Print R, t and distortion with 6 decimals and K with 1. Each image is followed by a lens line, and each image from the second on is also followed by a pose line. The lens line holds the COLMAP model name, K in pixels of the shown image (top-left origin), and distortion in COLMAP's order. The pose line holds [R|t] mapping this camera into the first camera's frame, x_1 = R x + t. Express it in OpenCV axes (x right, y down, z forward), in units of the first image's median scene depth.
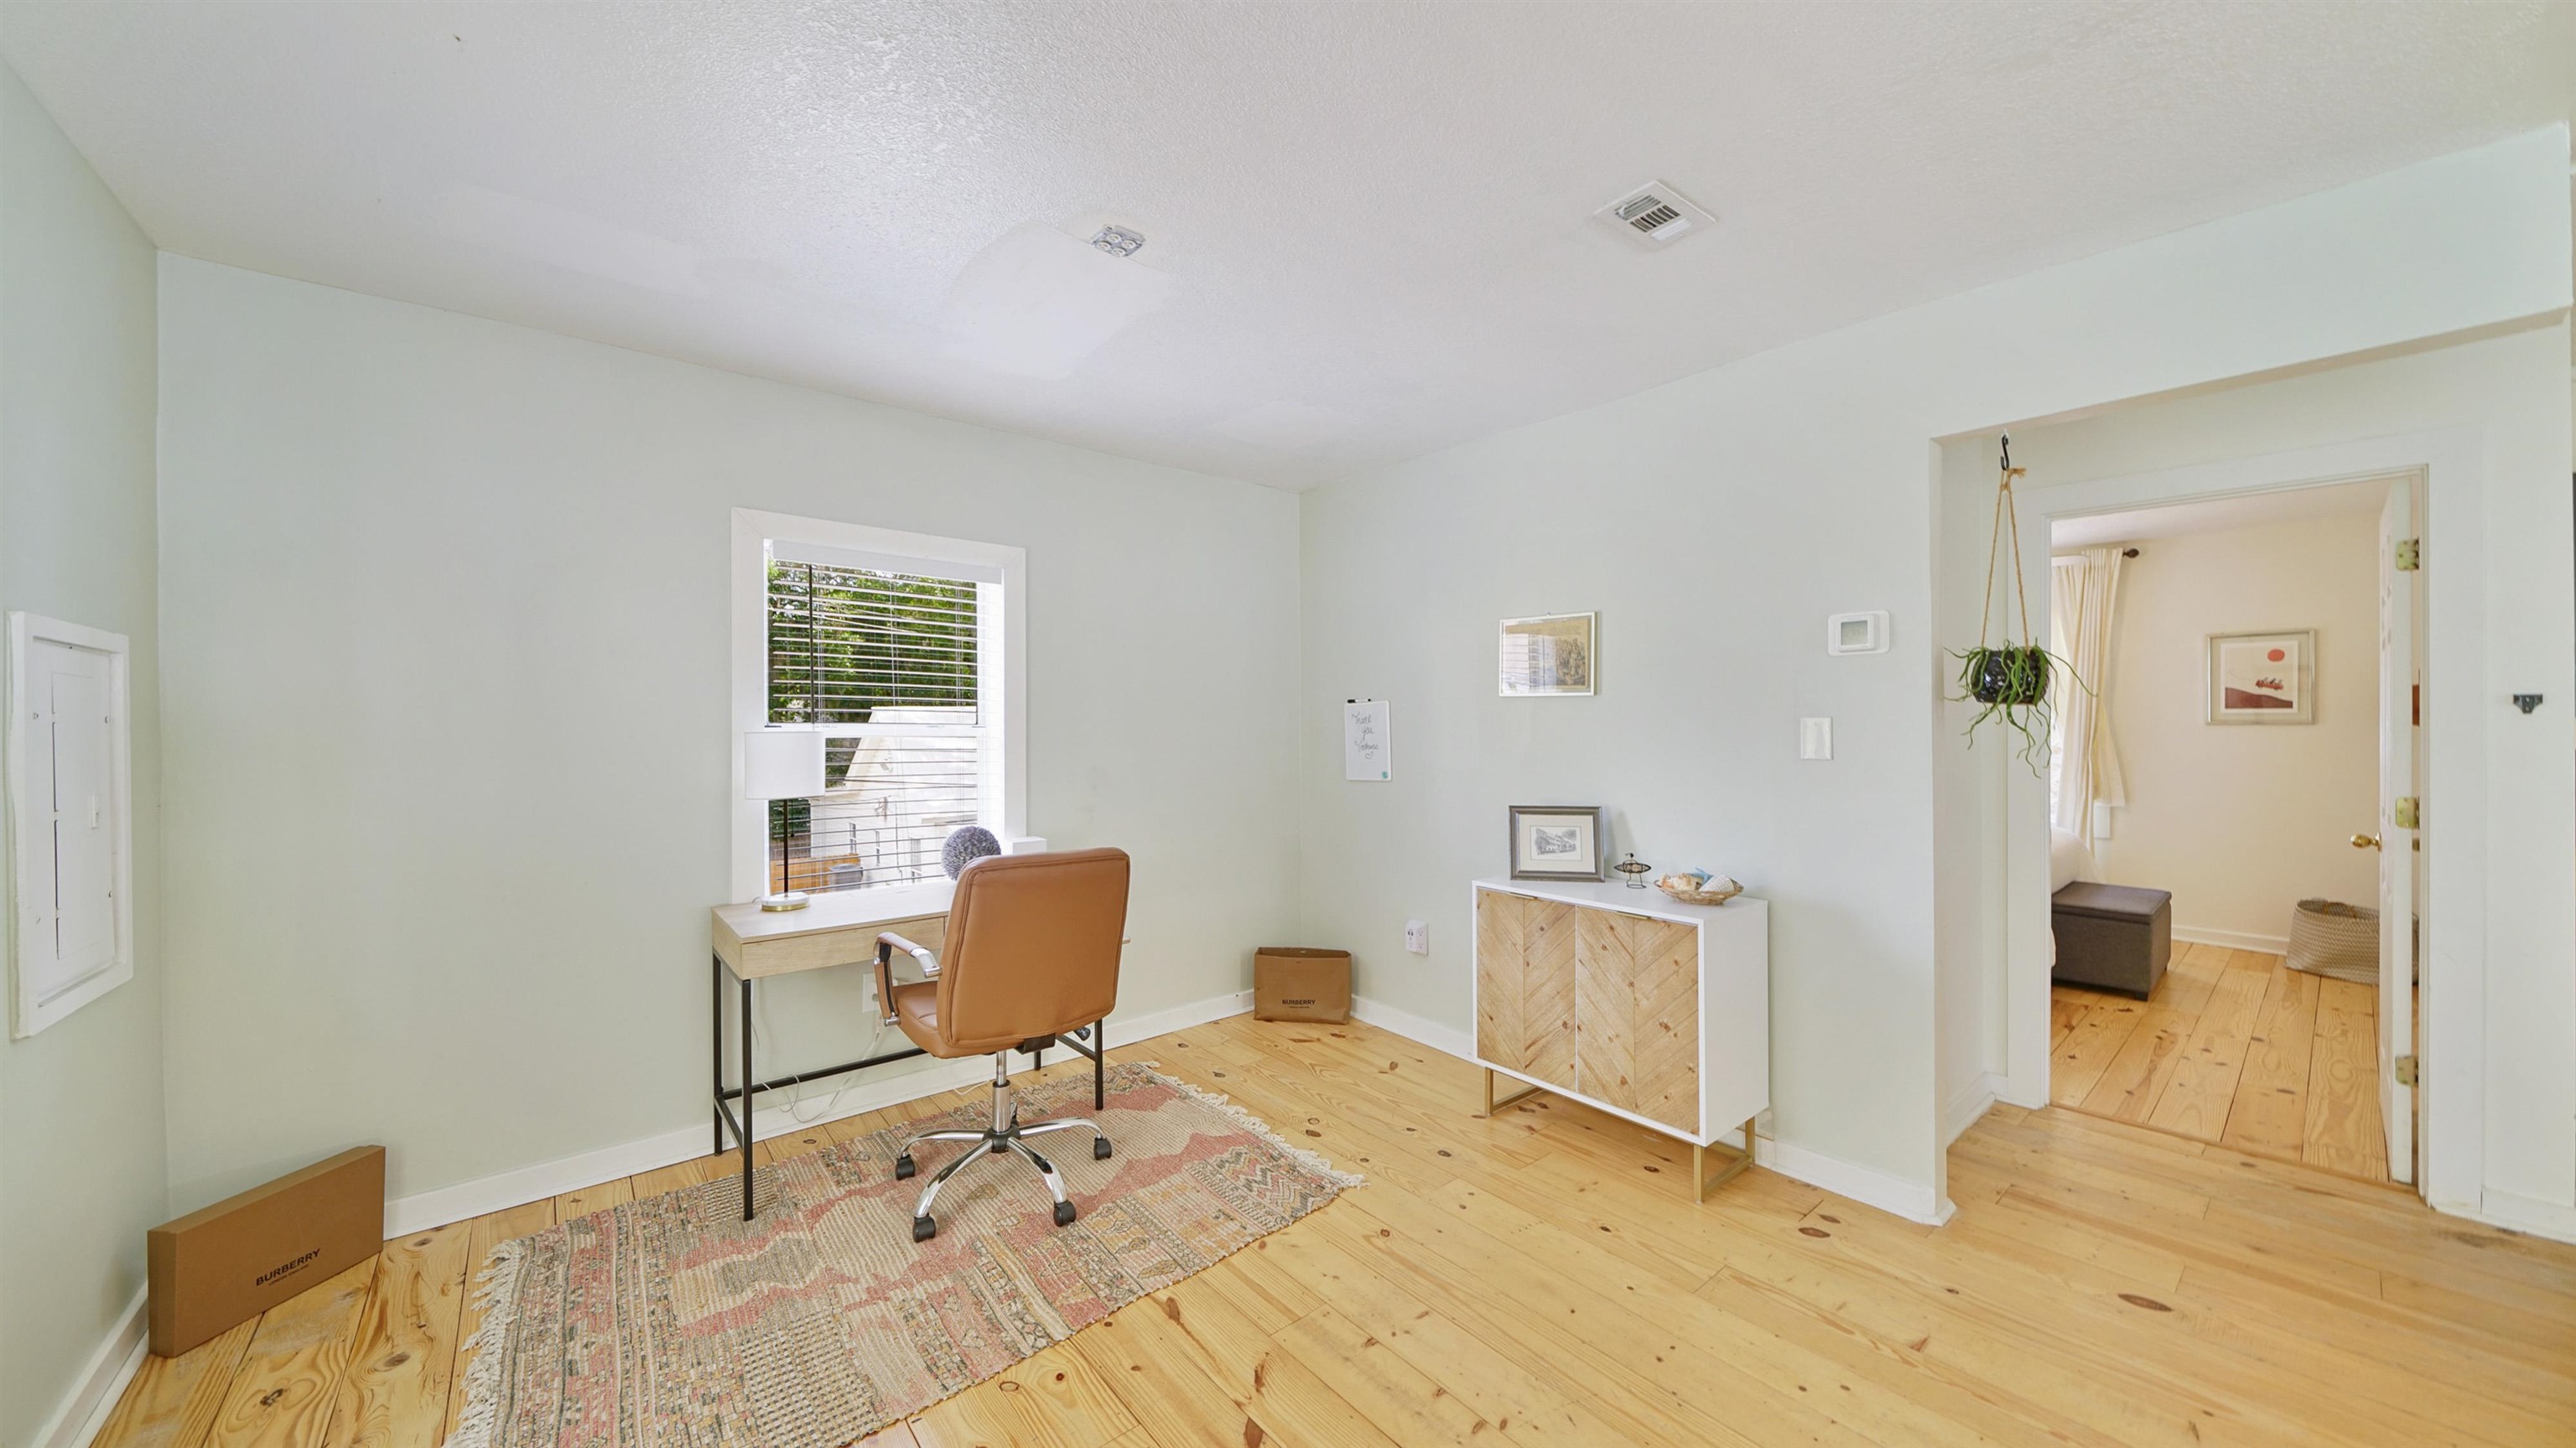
lens RADIAL K [[891.9, 0, 1283.5], [0, 891.9, 726.0], [0, 0, 1]] dist [-0.009799, -0.000063]
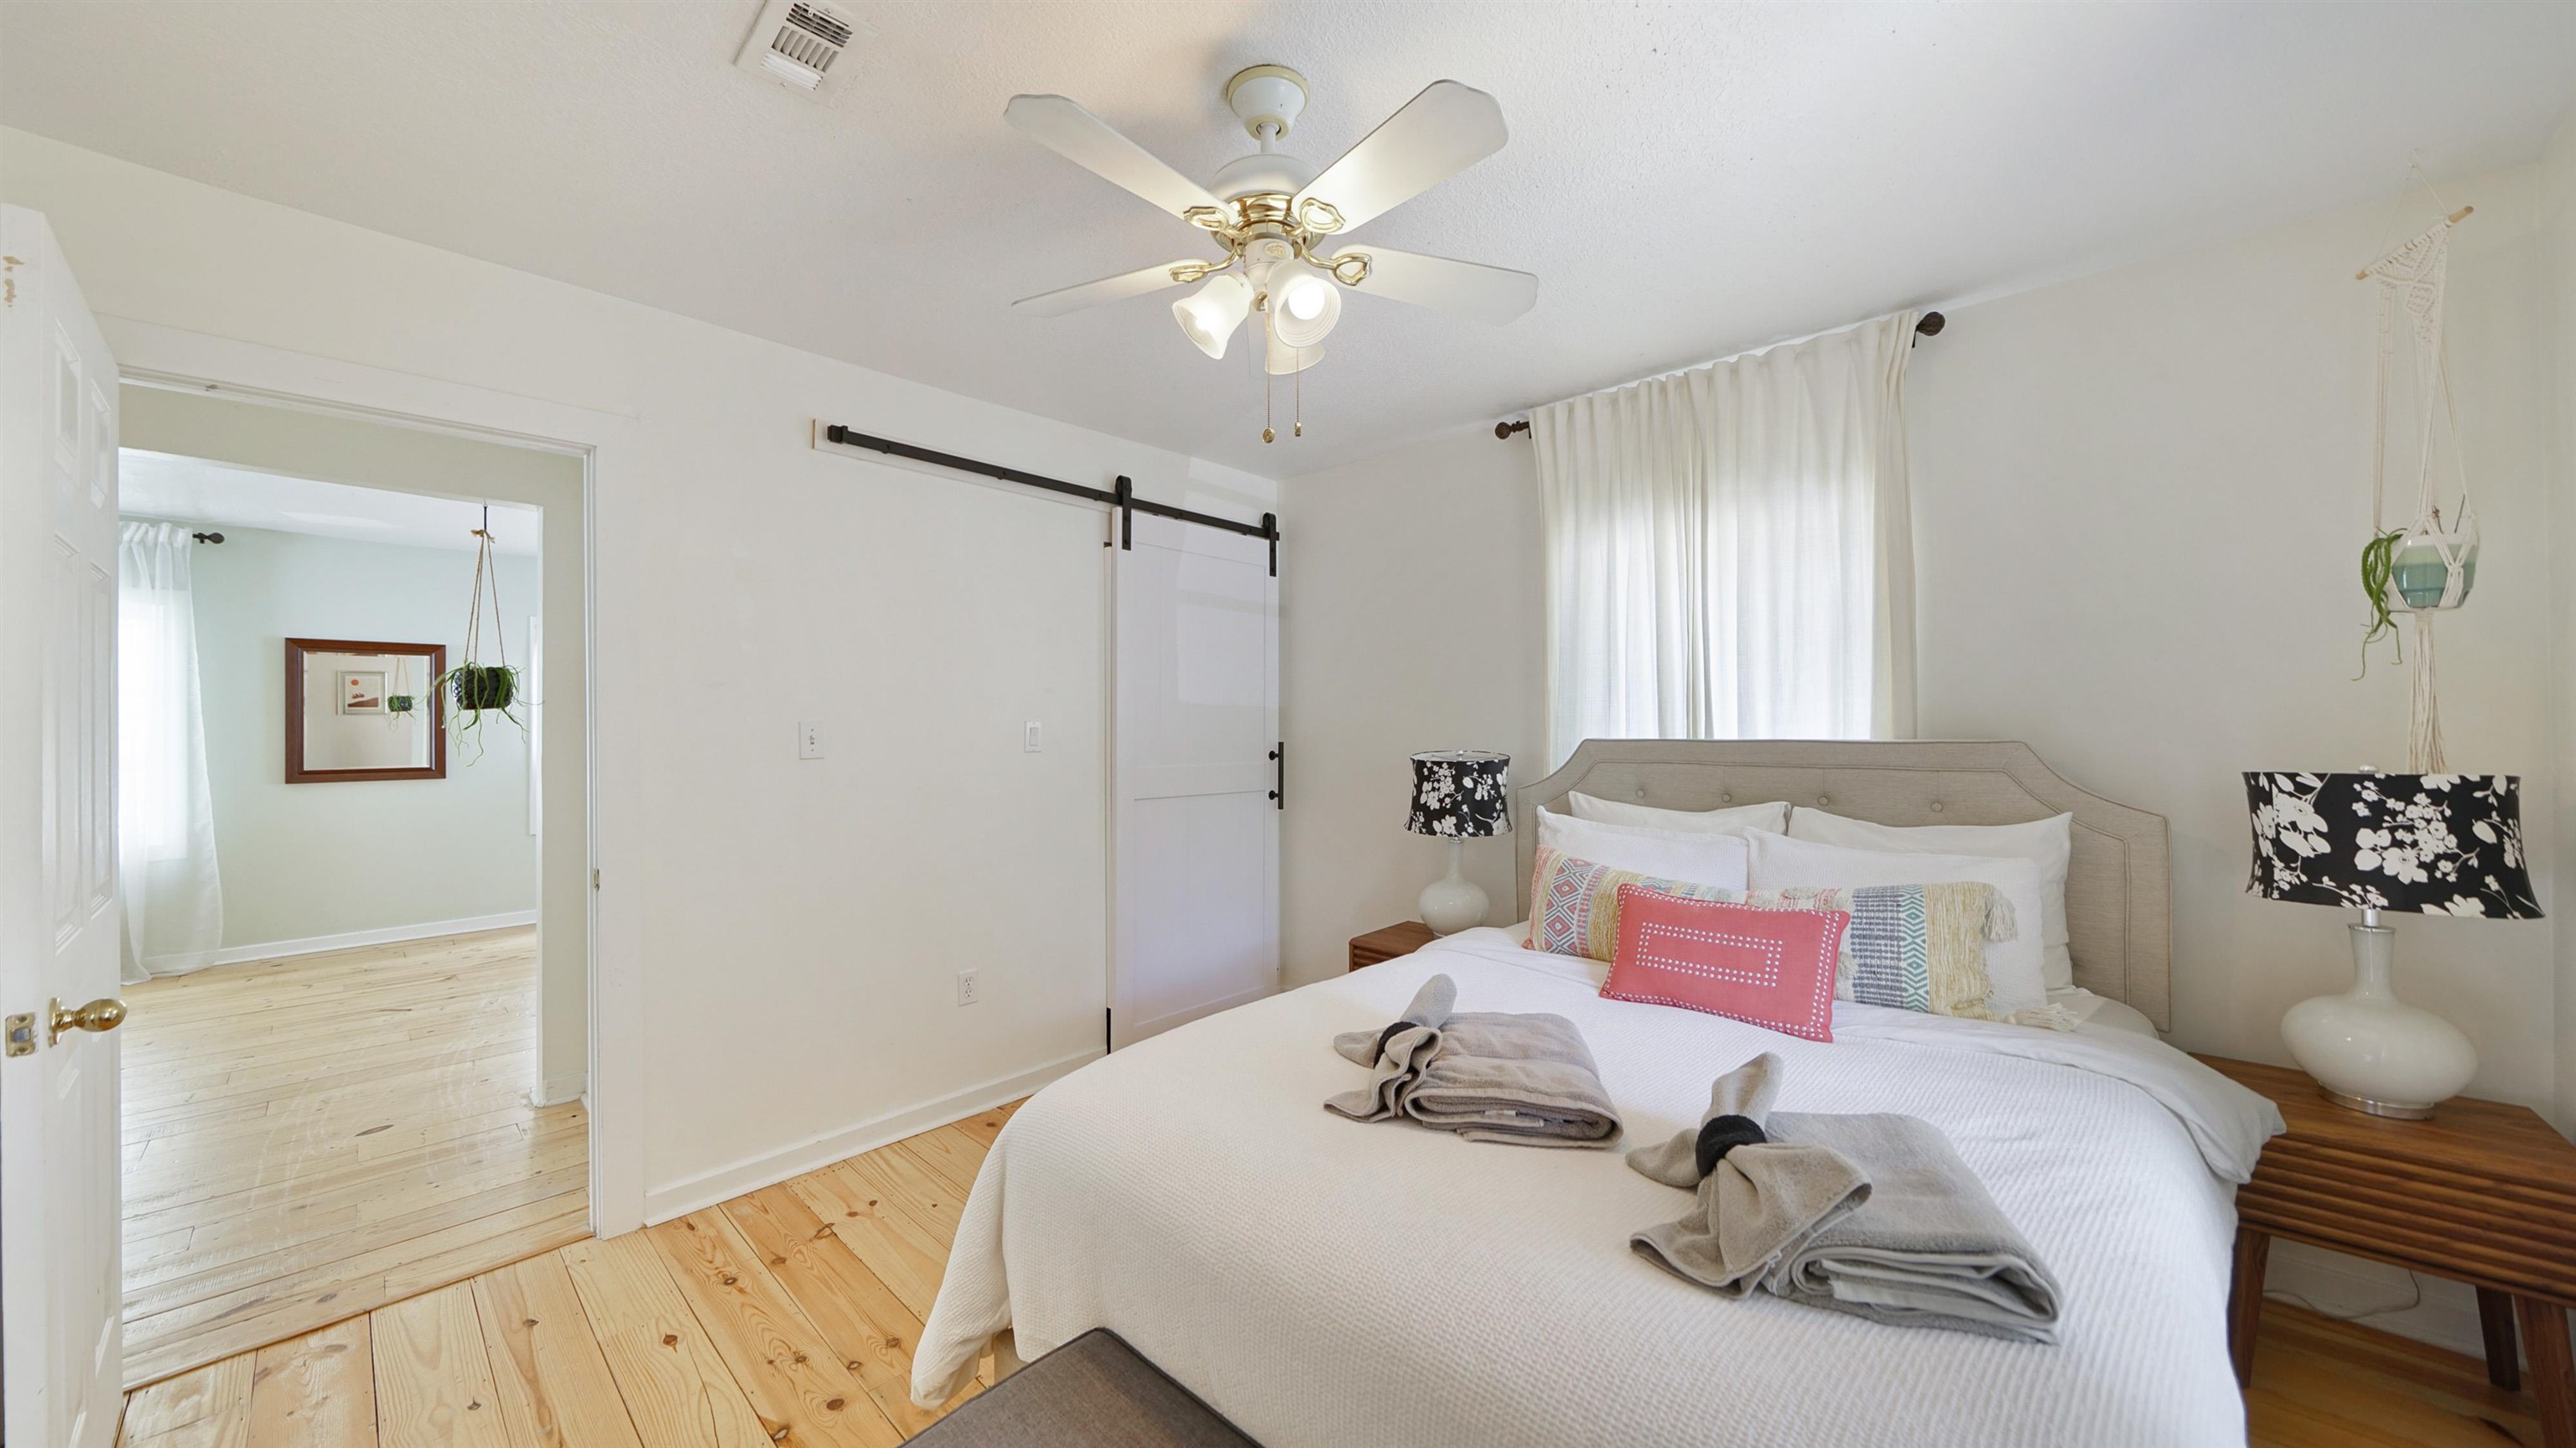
lens RADIAL K [[891.9, 0, 1283.5], [0, 891.9, 726.0], [0, 0, 1]] dist [-0.009799, -0.000063]
pose [[0.130780, 0.016025, -0.991282, 1.754512], [0.005100, 0.999845, 0.016836, -0.015914], [0.991398, -0.007257, 0.130679, 1.550722]]
